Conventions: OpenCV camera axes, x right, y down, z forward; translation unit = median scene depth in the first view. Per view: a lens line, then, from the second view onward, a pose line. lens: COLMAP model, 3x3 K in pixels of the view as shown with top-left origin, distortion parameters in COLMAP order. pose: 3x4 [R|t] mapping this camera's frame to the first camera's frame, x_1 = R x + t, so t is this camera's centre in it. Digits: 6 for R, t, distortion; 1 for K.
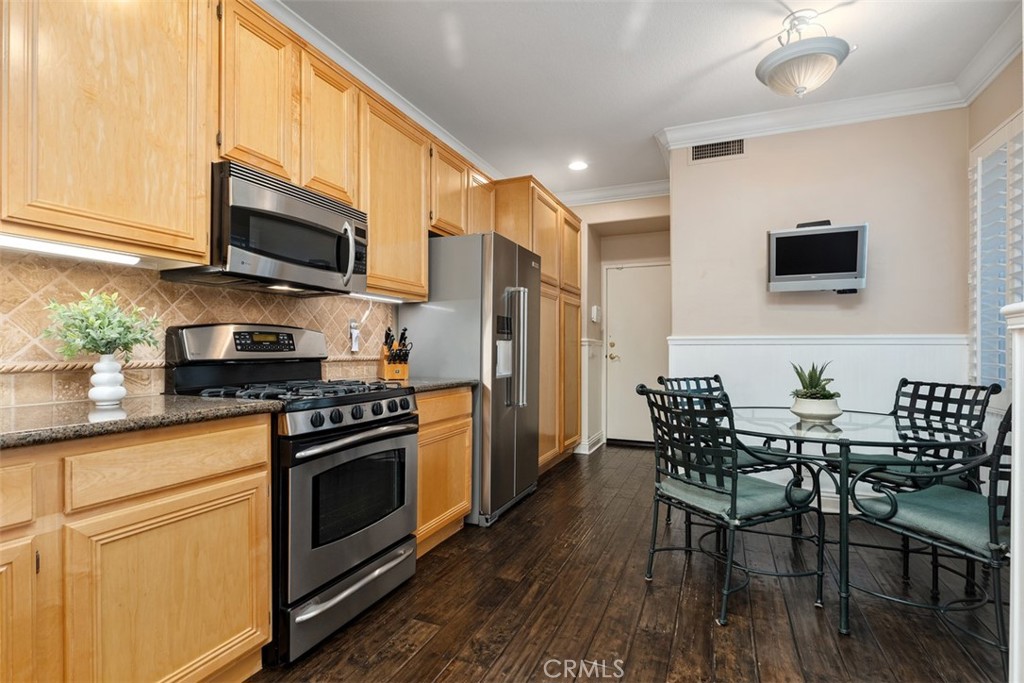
lens RADIAL K [[505.2, 0, 514.3], [0, 505.2, 347.2], [0, 0, 1]] dist [0.000021, 0.000841]
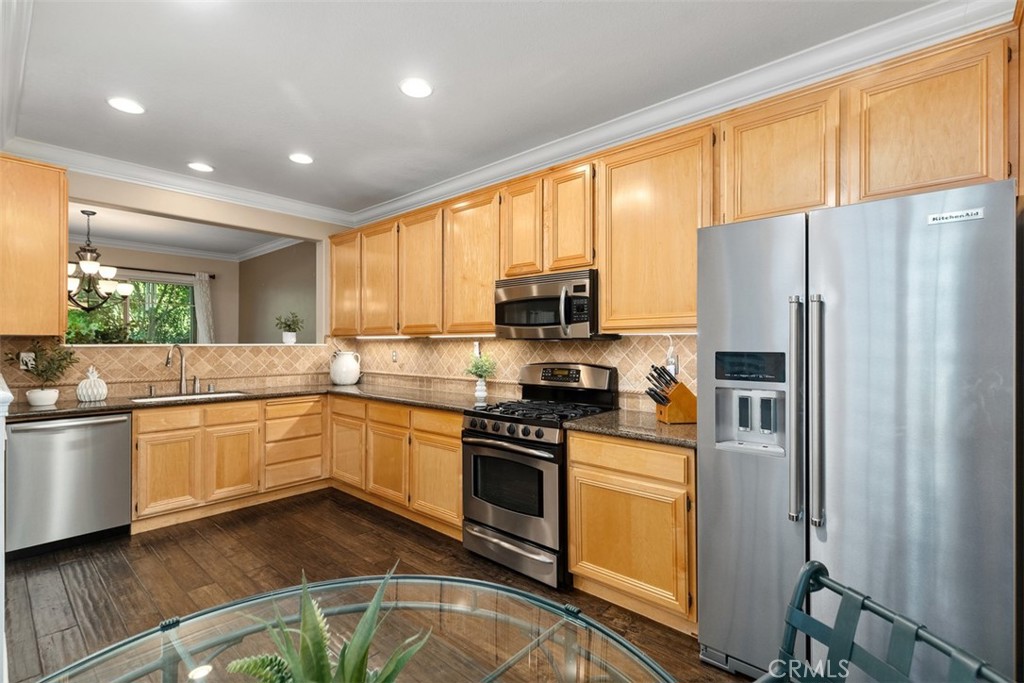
lens RADIAL K [[466.0, 0, 514.8], [0, 466.0, 343.4], [0, 0, 1]] dist [0.006639, -0.001085]
pose [[-0.327279, -0.001365, -0.944927, 0.910228], [0.003612, 0.999990, -0.002695, -0.106992], [0.944921, -0.004295, -0.327271, 1.397017]]
